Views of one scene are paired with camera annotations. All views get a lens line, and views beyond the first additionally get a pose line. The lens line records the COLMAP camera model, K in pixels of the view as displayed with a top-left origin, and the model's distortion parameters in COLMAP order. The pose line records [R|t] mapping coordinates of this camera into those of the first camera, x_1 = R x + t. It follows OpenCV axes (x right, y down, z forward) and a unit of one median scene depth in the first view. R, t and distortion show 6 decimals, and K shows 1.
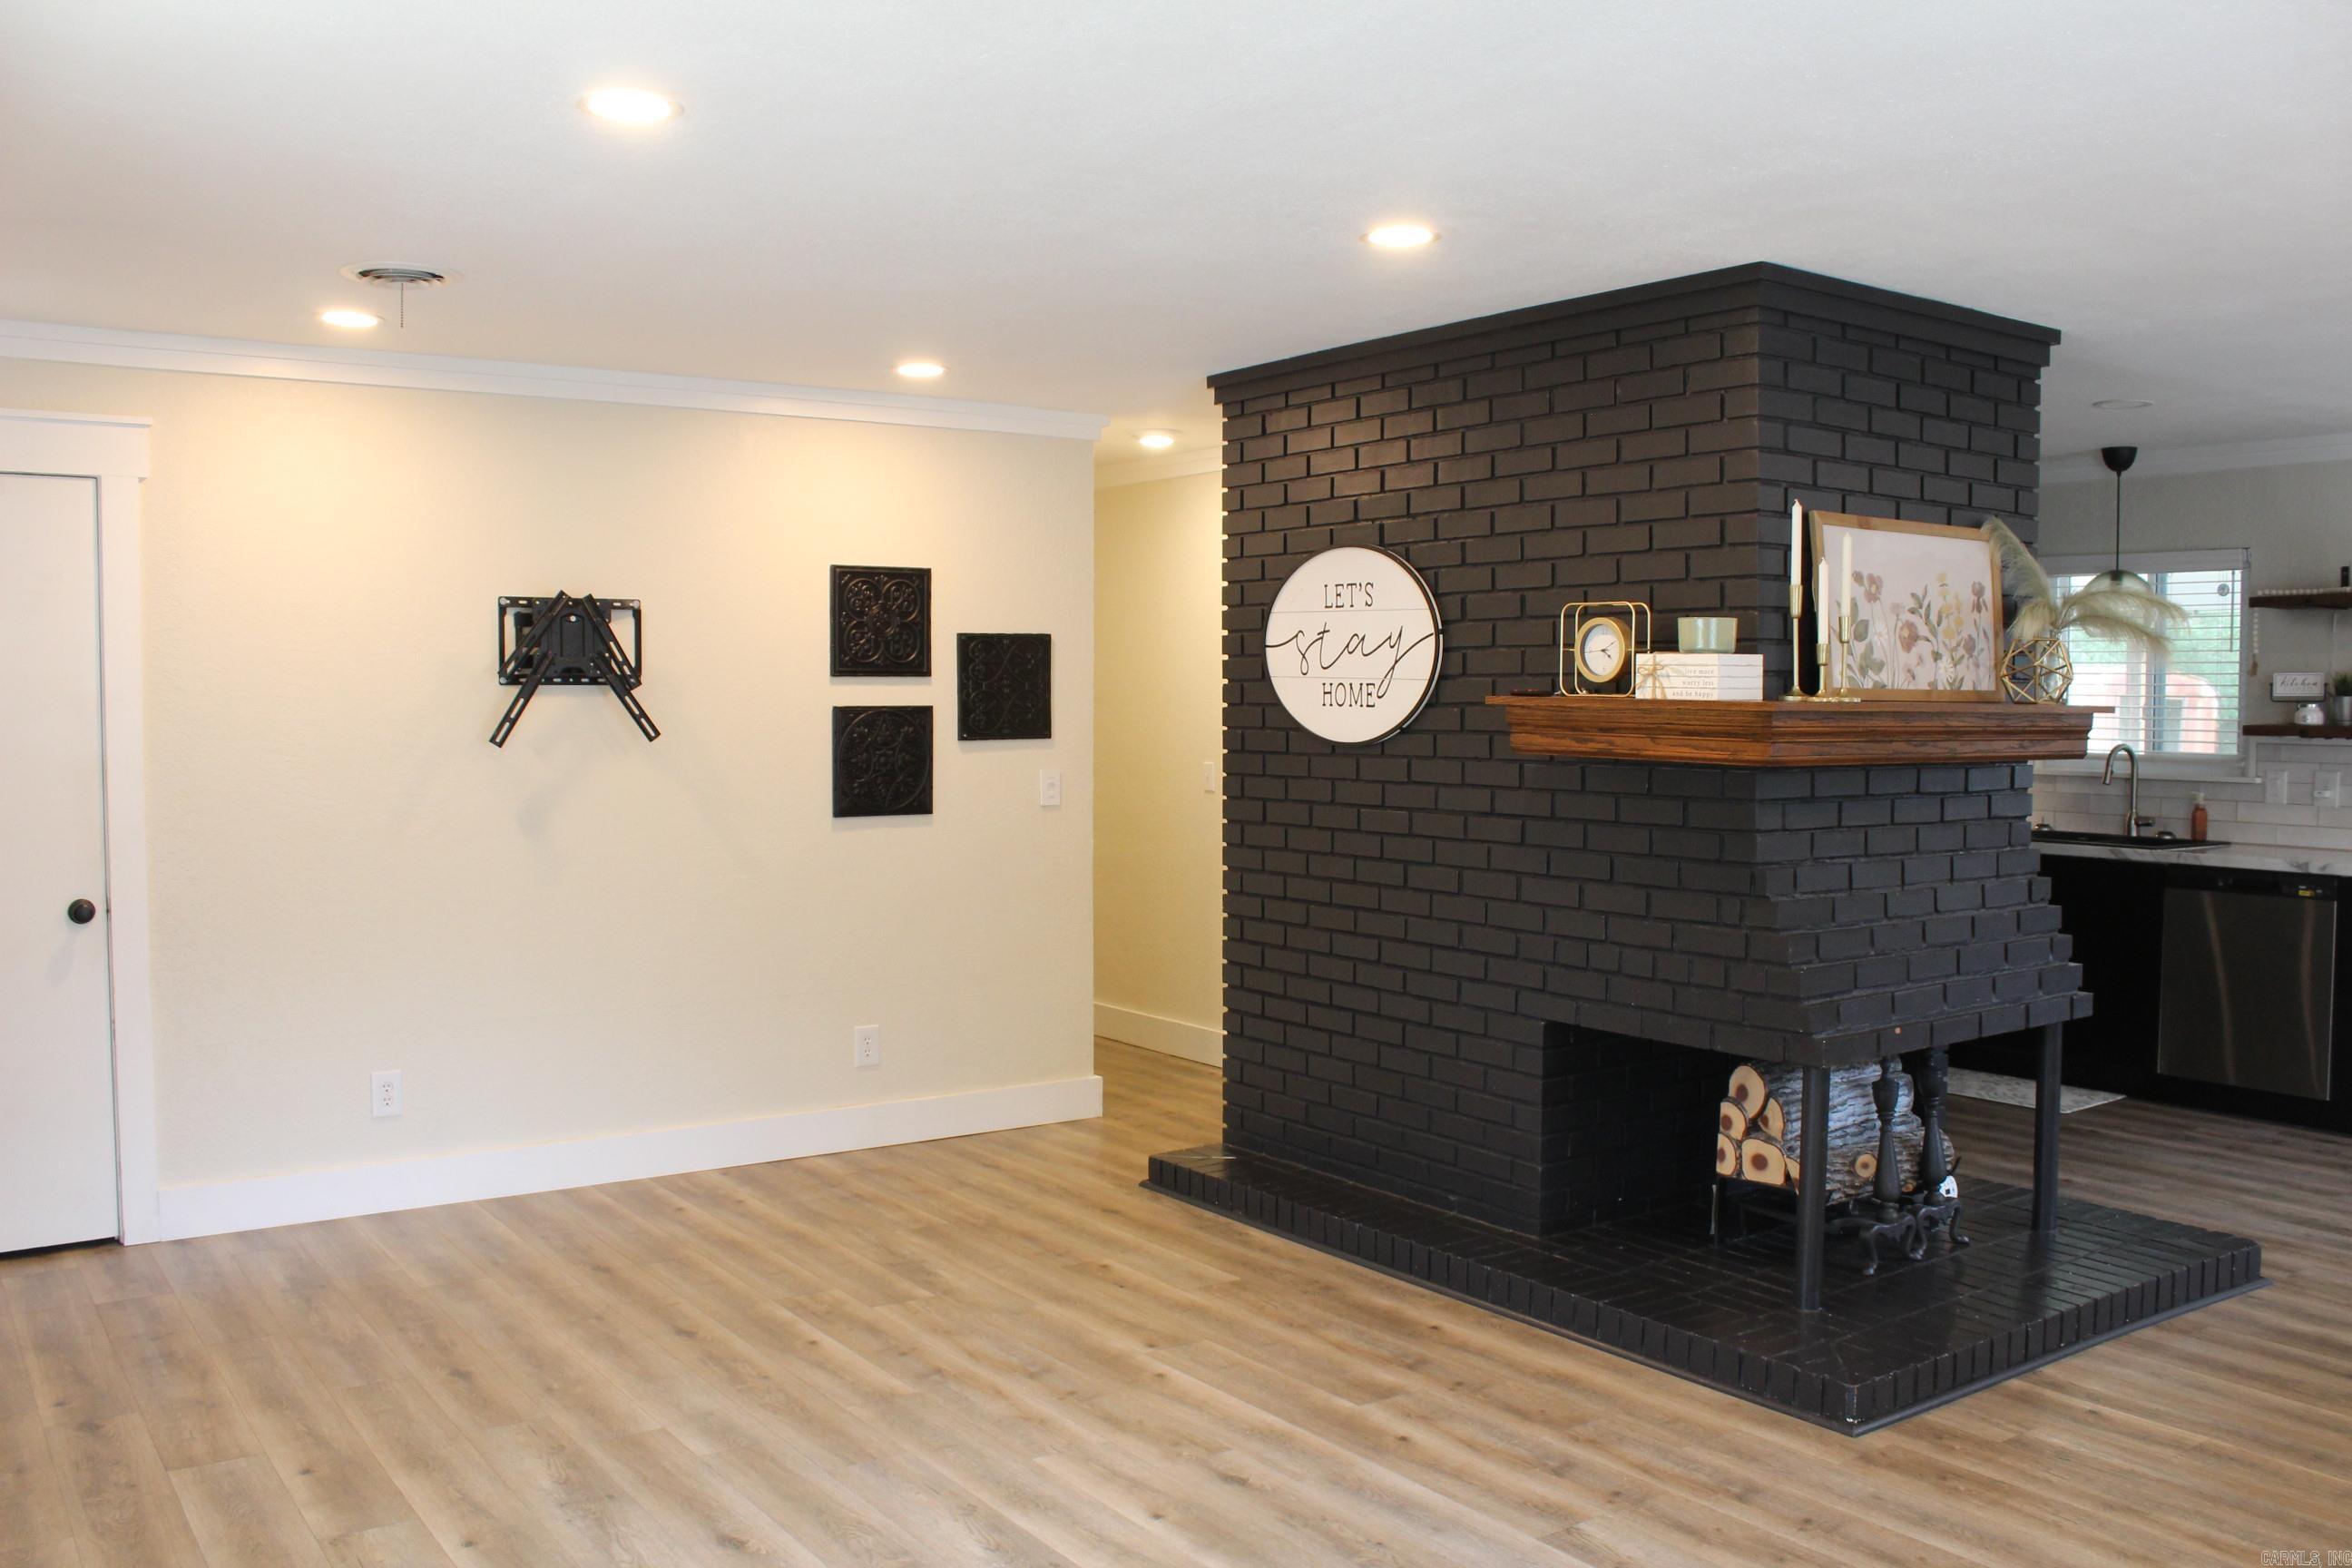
lens RADIAL K [[1980.5, 0, 1188.5], [0, 1980.5, 797.5], [0, 0, 1]] dist [-0.156361, 0.137501]
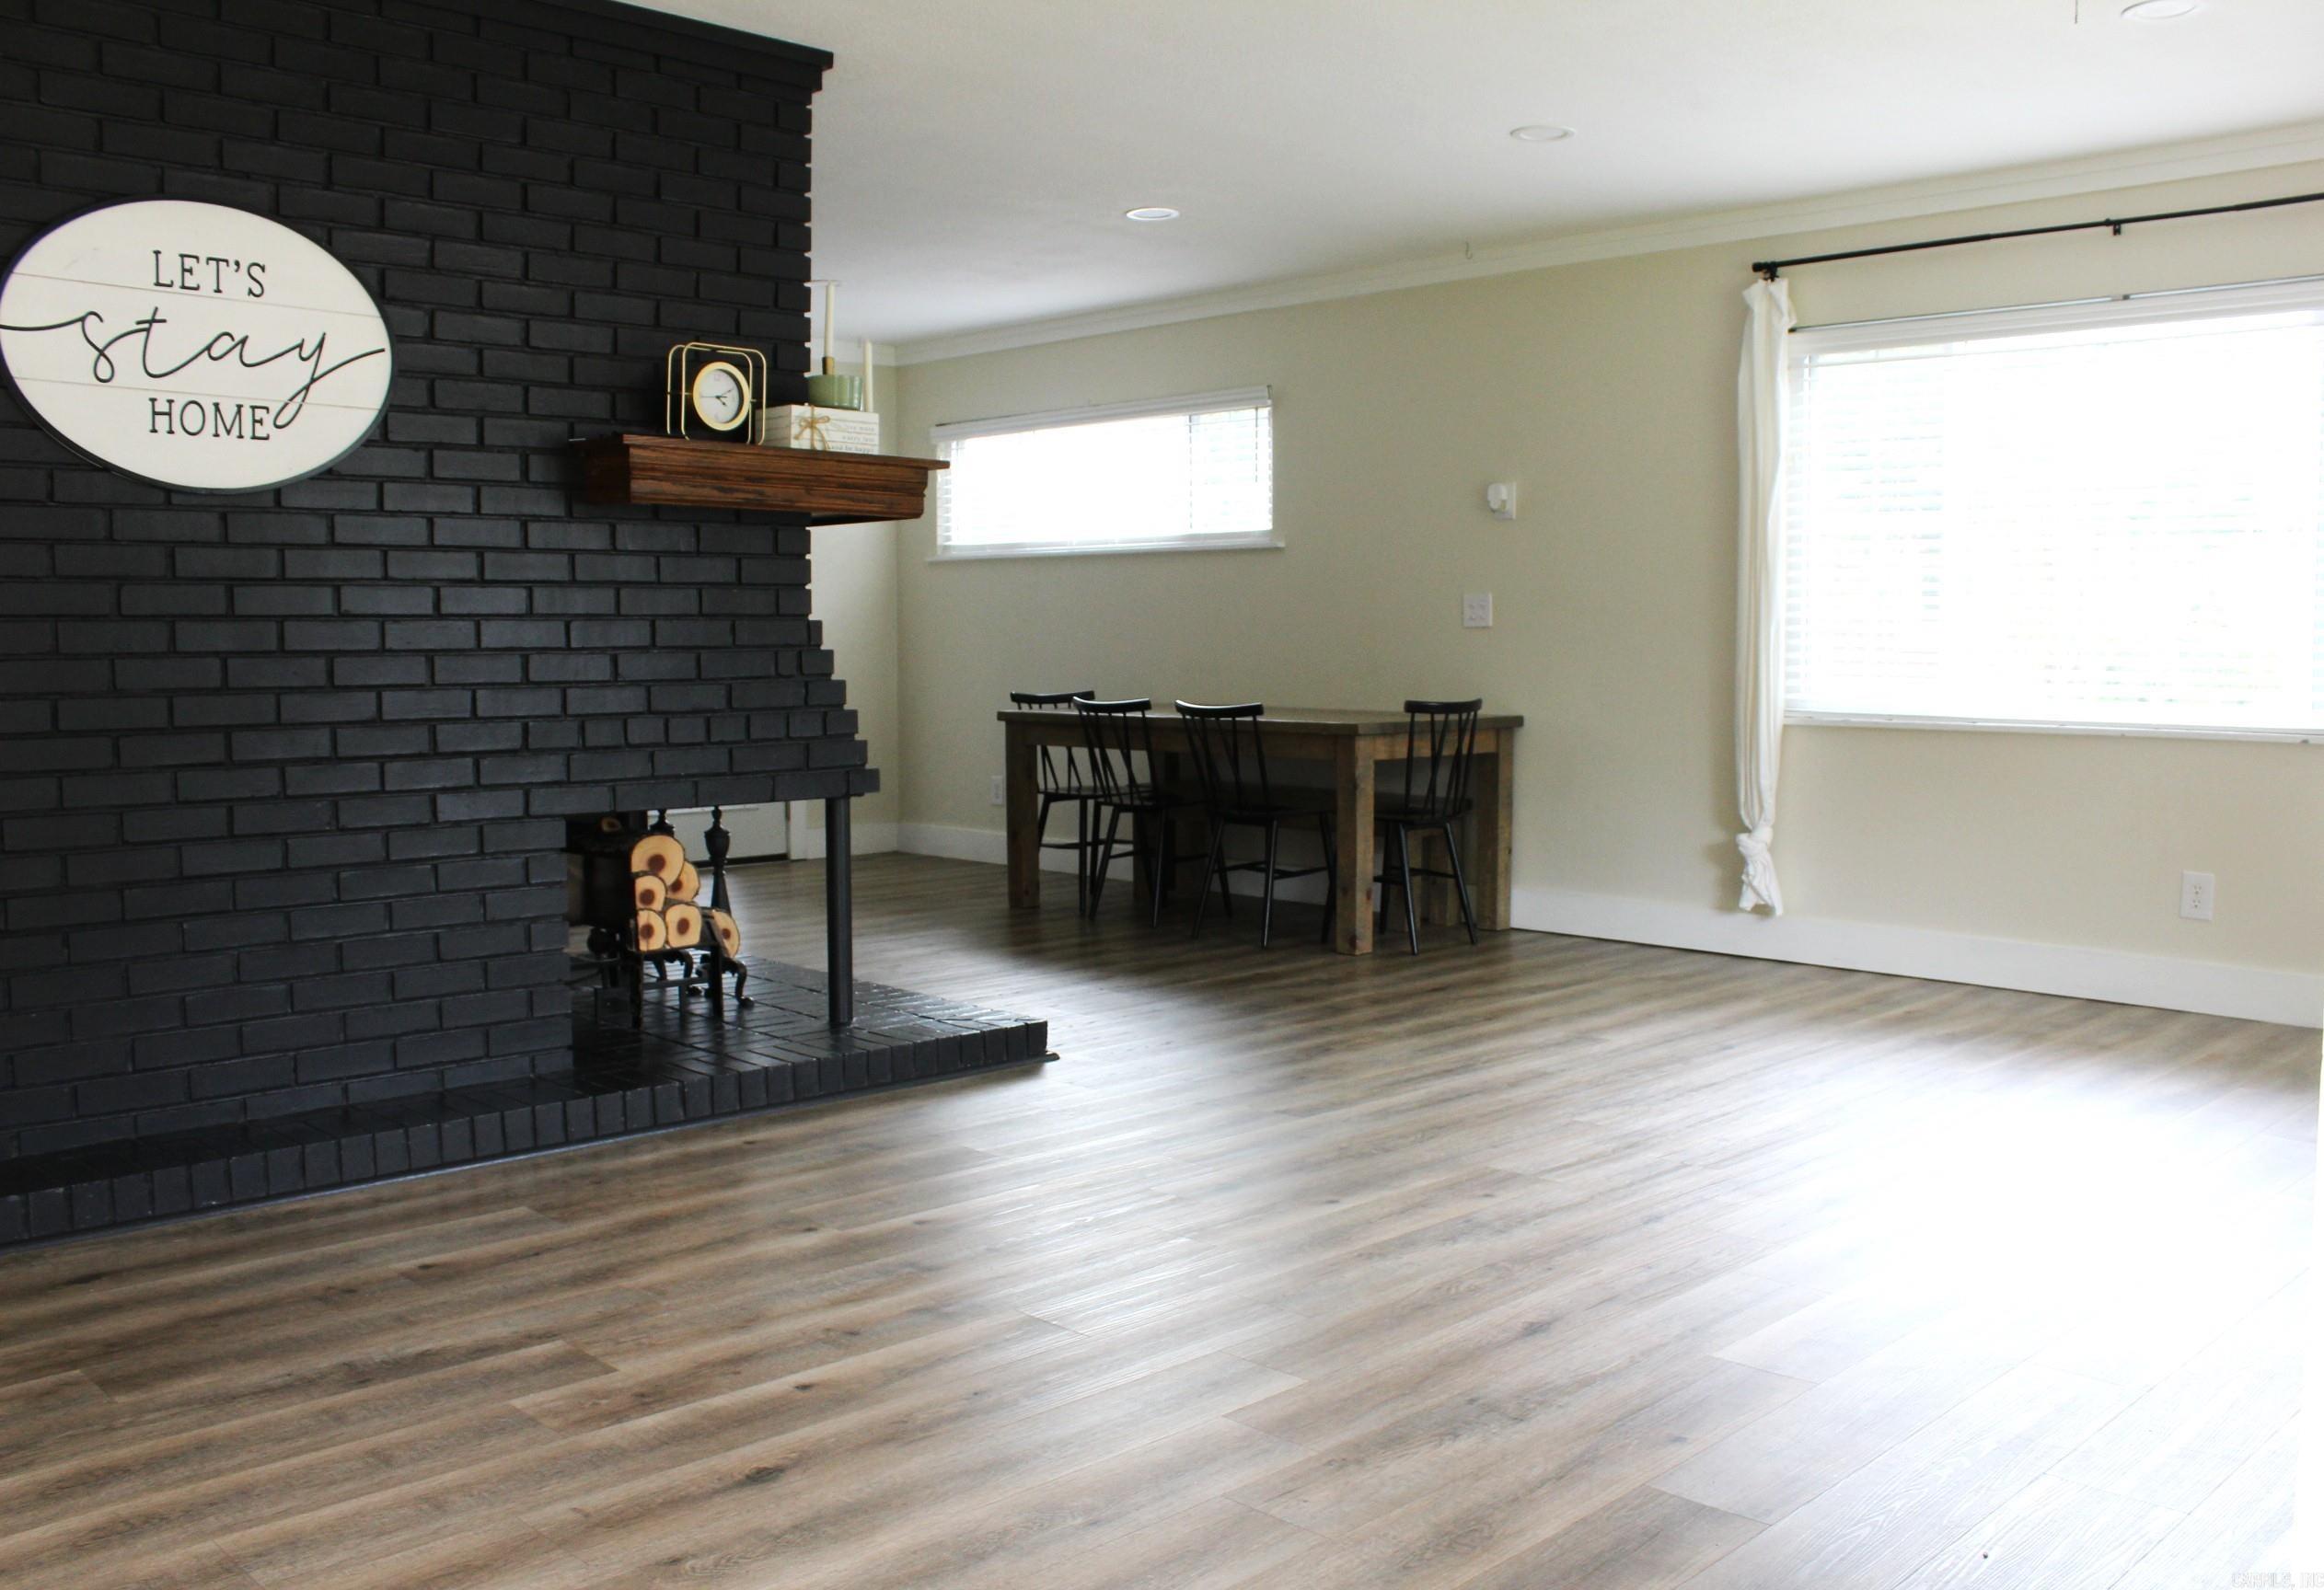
lens RADIAL K [[2019.3, 0, 1183.2], [0, 2019.3, 821.0], [0, 0, 1]] dist [-0.136774, 0.058930]
pose [[-0.166525, -0.092126, 0.981724, -0.776335], [0.049355, 0.993599, 0.101613, 0.041564], [-0.984801, 0.065374, -0.160912, 0.926242]]
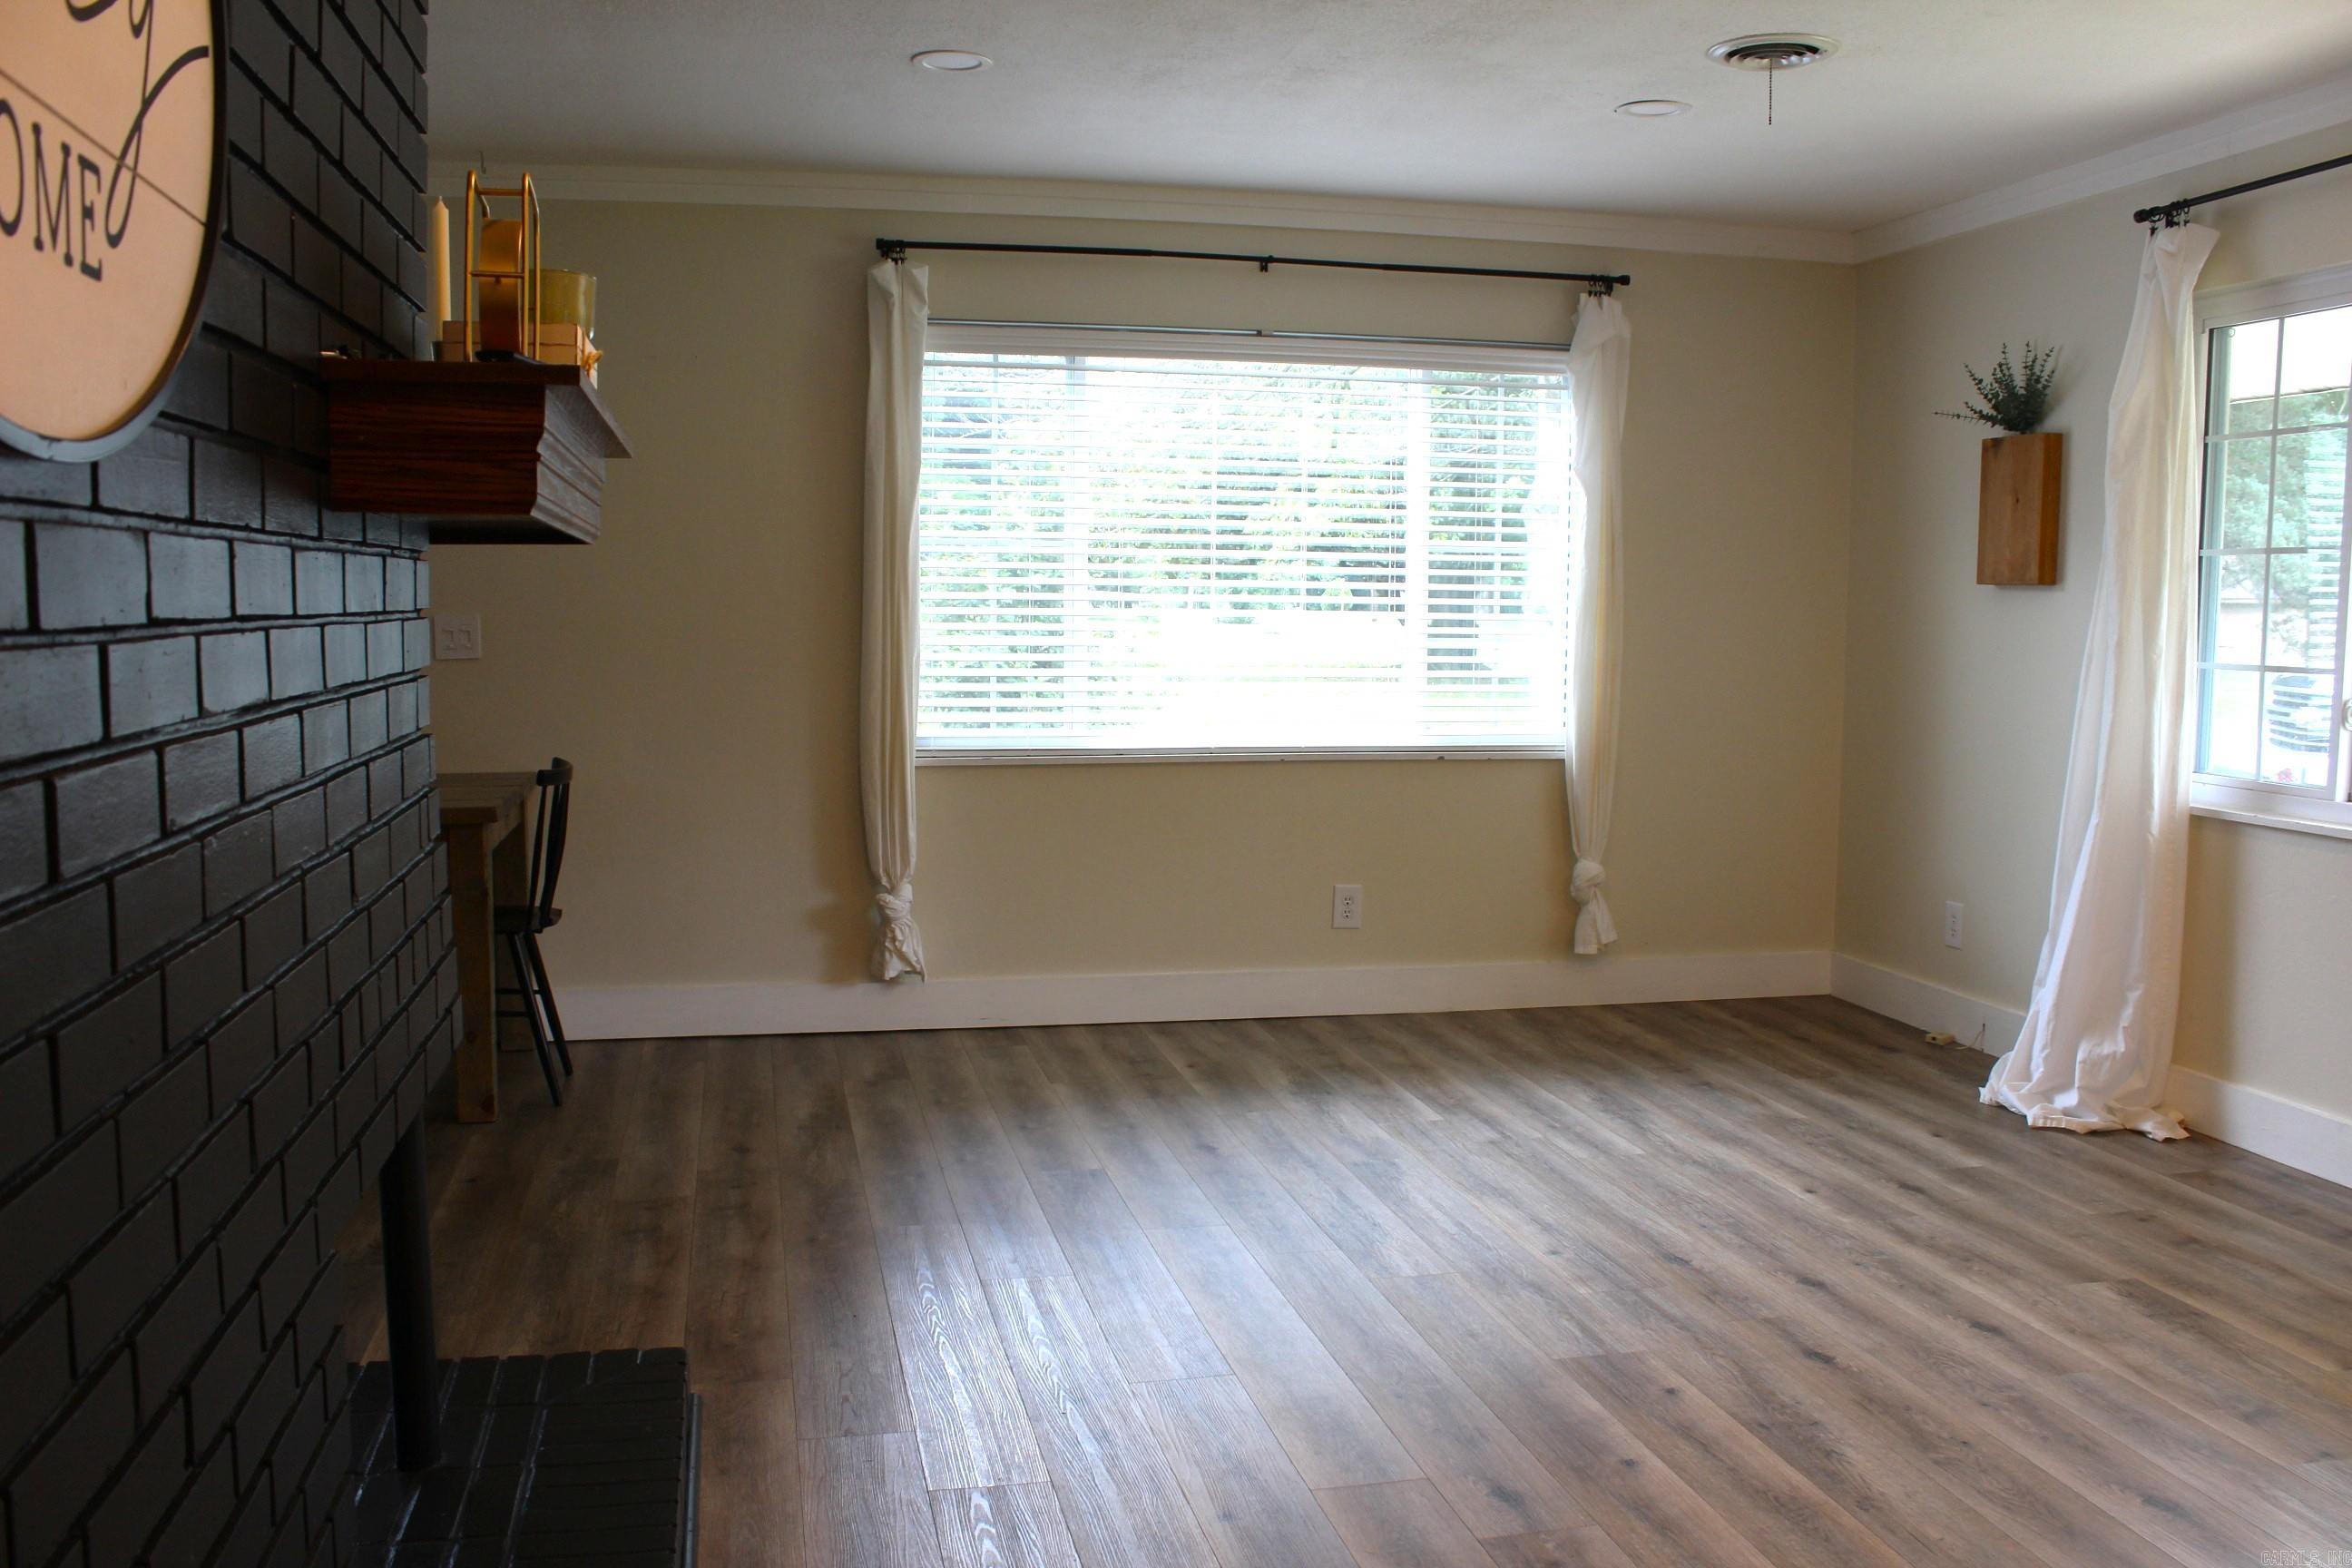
lens RADIAL K [[1982.8, 0, 1180.1], [0, 1982.8, 789.3], [0, 0, 1]] dist [-0.125721, 0.082365]
pose [[-0.921647, -0.046876, 0.385188, -0.107956], [0.009798, 0.989548, 0.143869, -0.023398], [-0.387906, 0.136371, -0.911555, 1.334742]]
